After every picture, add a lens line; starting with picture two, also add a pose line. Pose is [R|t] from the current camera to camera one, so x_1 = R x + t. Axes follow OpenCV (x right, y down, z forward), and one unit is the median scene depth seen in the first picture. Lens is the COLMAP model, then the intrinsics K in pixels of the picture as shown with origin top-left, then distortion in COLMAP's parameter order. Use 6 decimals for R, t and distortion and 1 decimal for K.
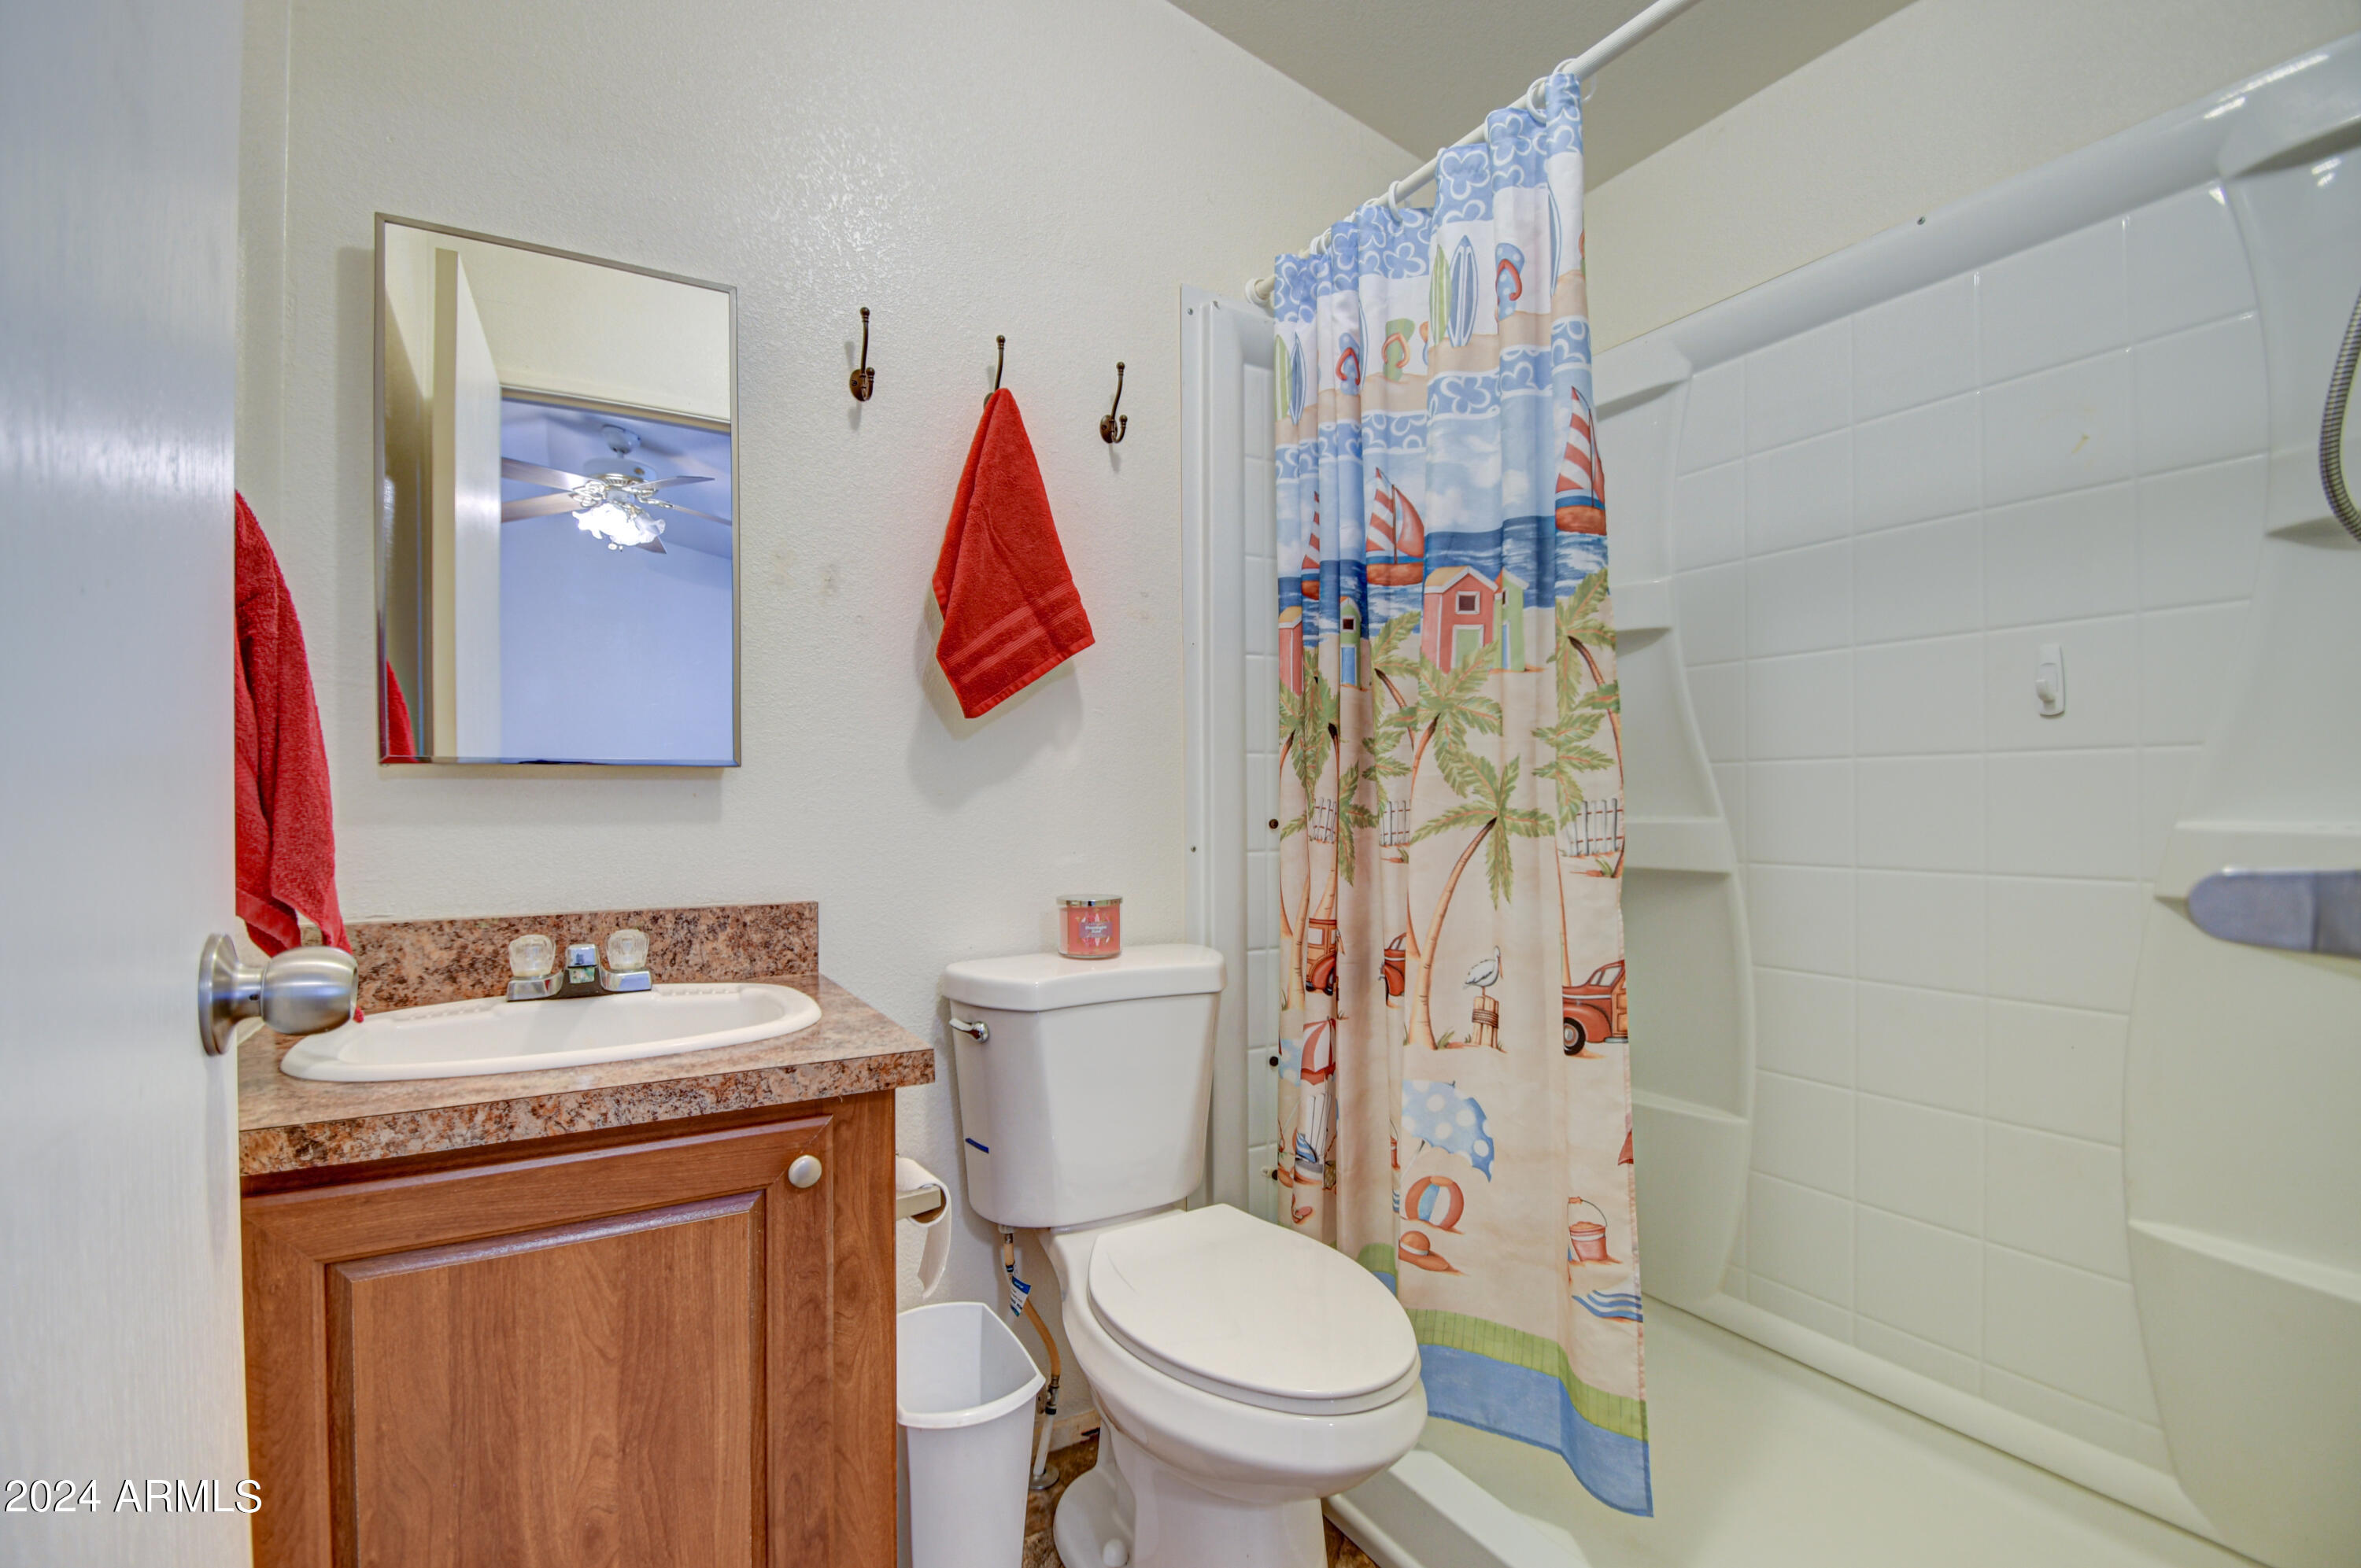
lens RADIAL K [[1072.5, 0, 1102.7], [0, 1072.5, 775.2], [0, 0, 1]] dist [0.004651, -0.013752]
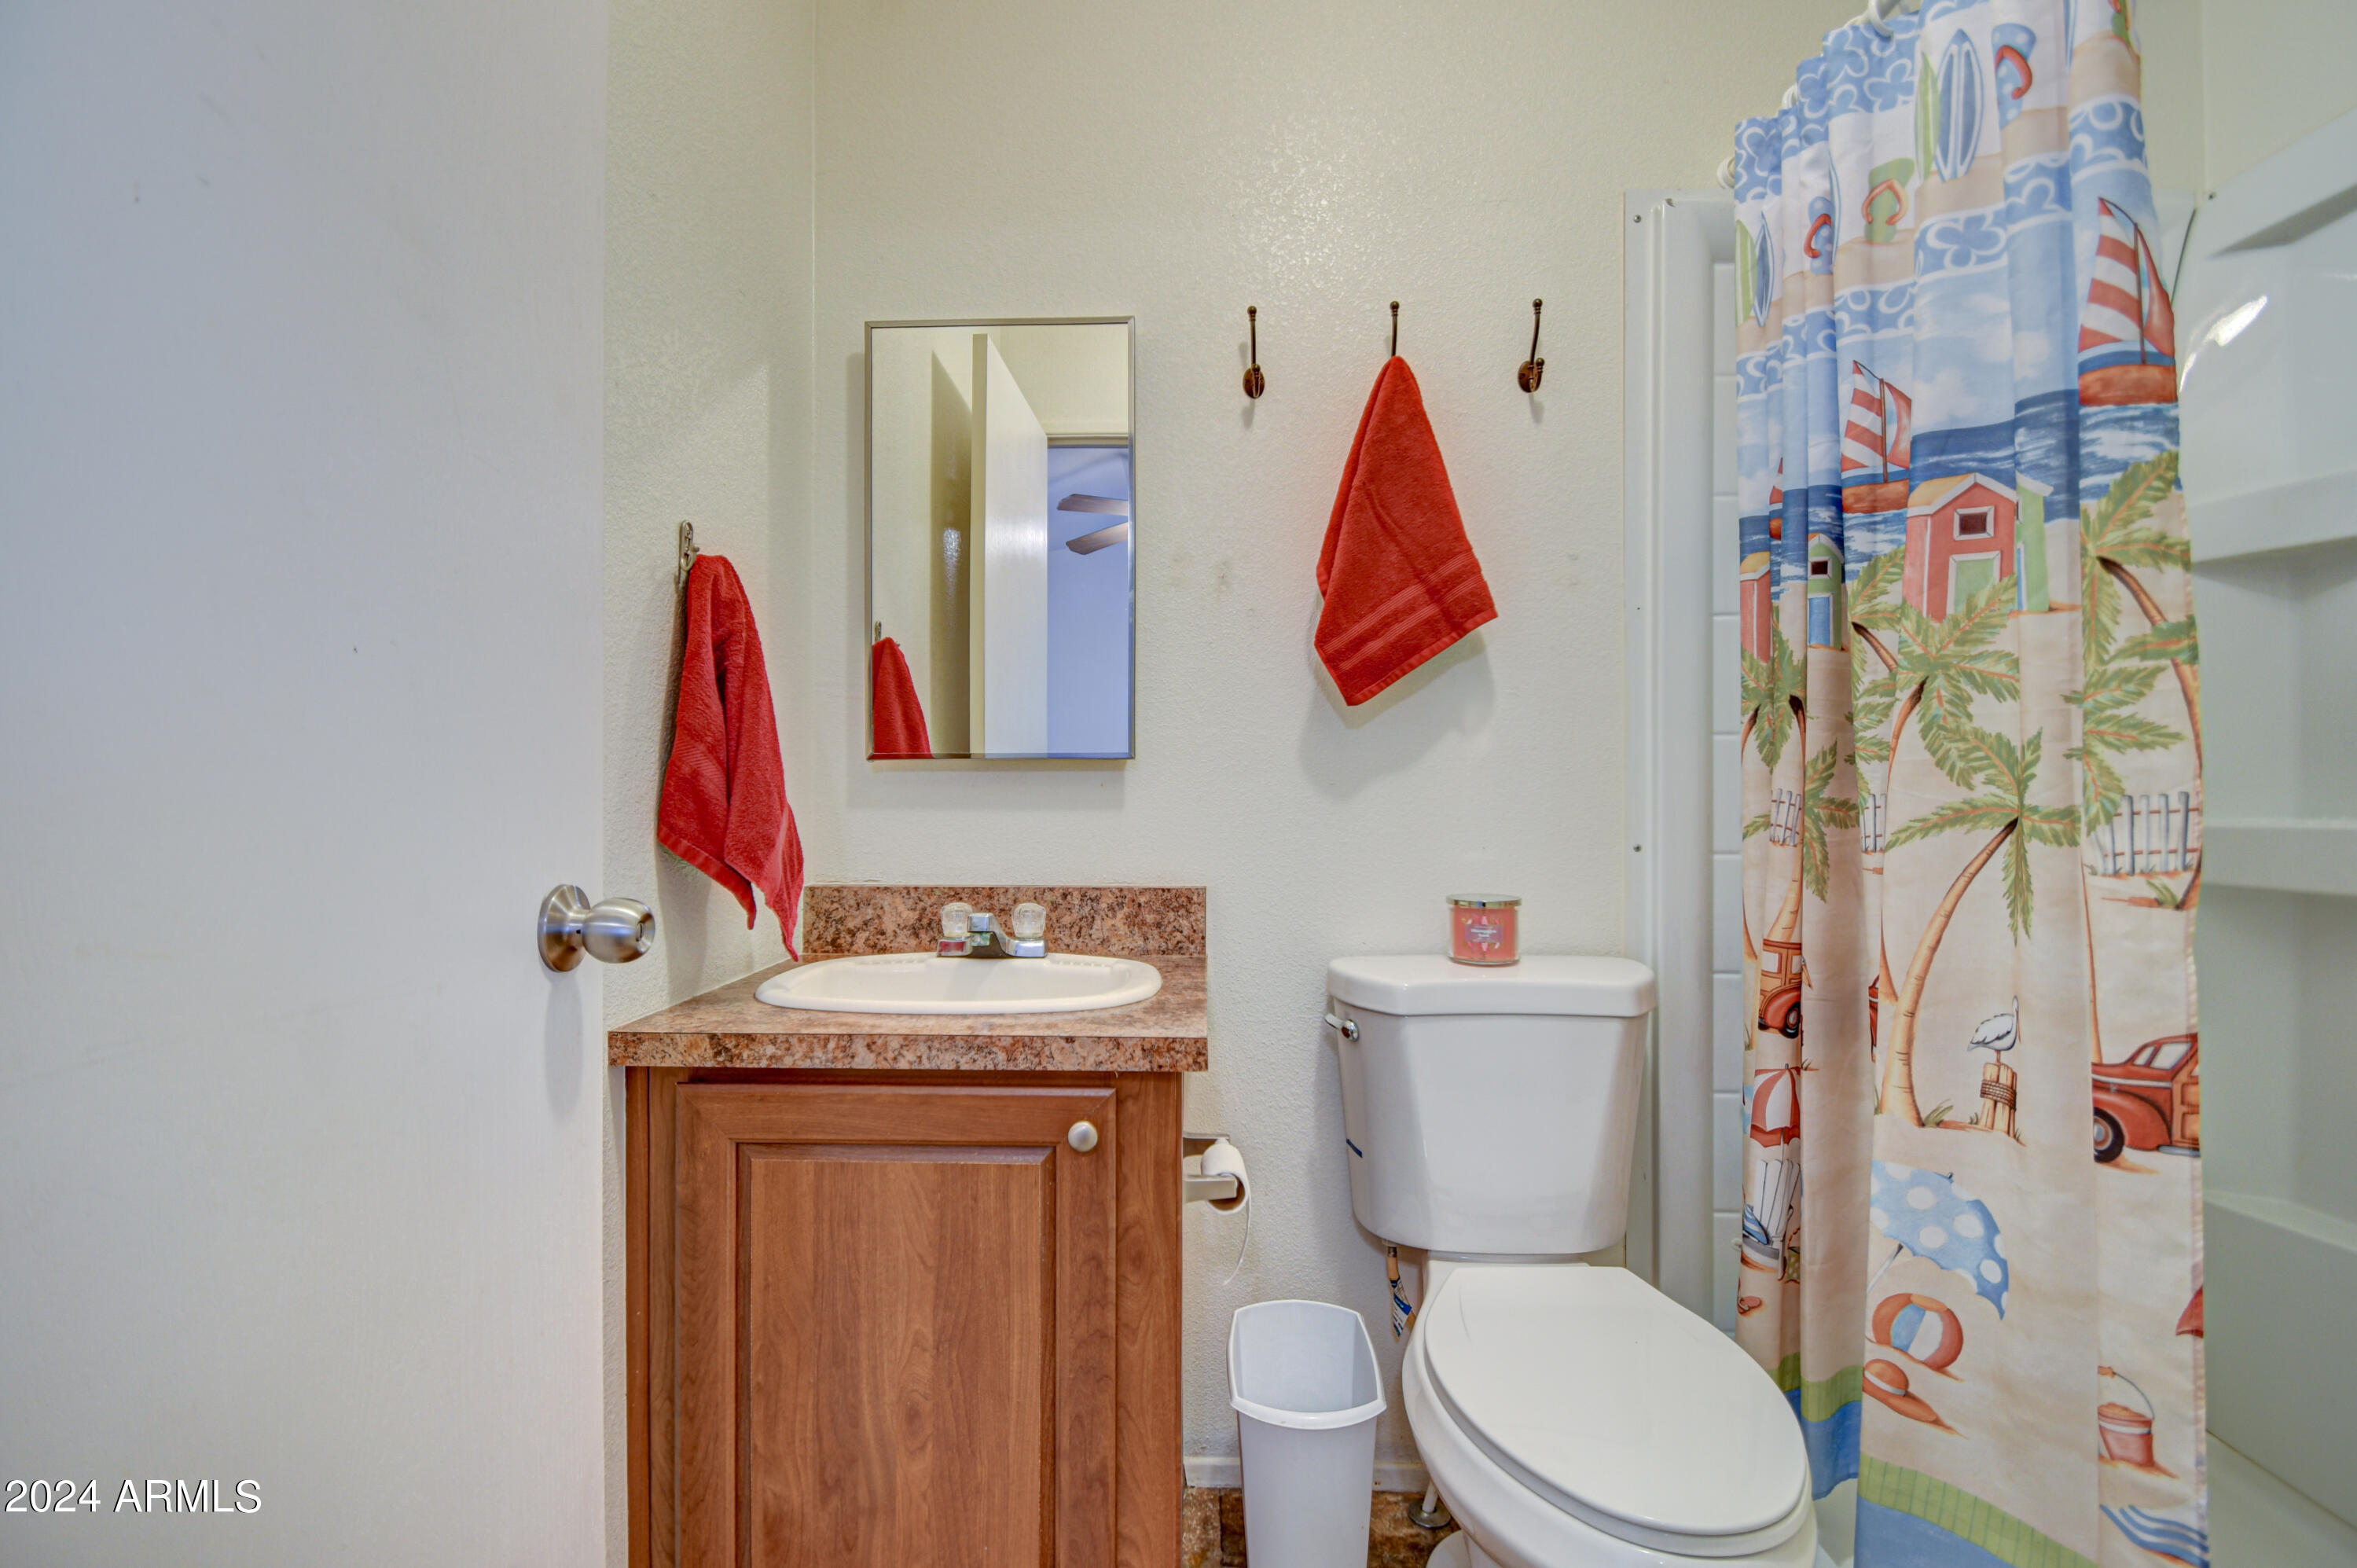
lens RADIAL K [[1070.9, 0, 1146.1], [0, 1070.9, 765.9], [0, 0, 1]] dist [0.004651, -0.013752]
pose [[0.854034, -0.008136, -0.520154, 0.259806], [0.008998, 0.999959, -0.000868, 0.000360], [0.520140, -0.003939, 0.854072, 0.092068]]
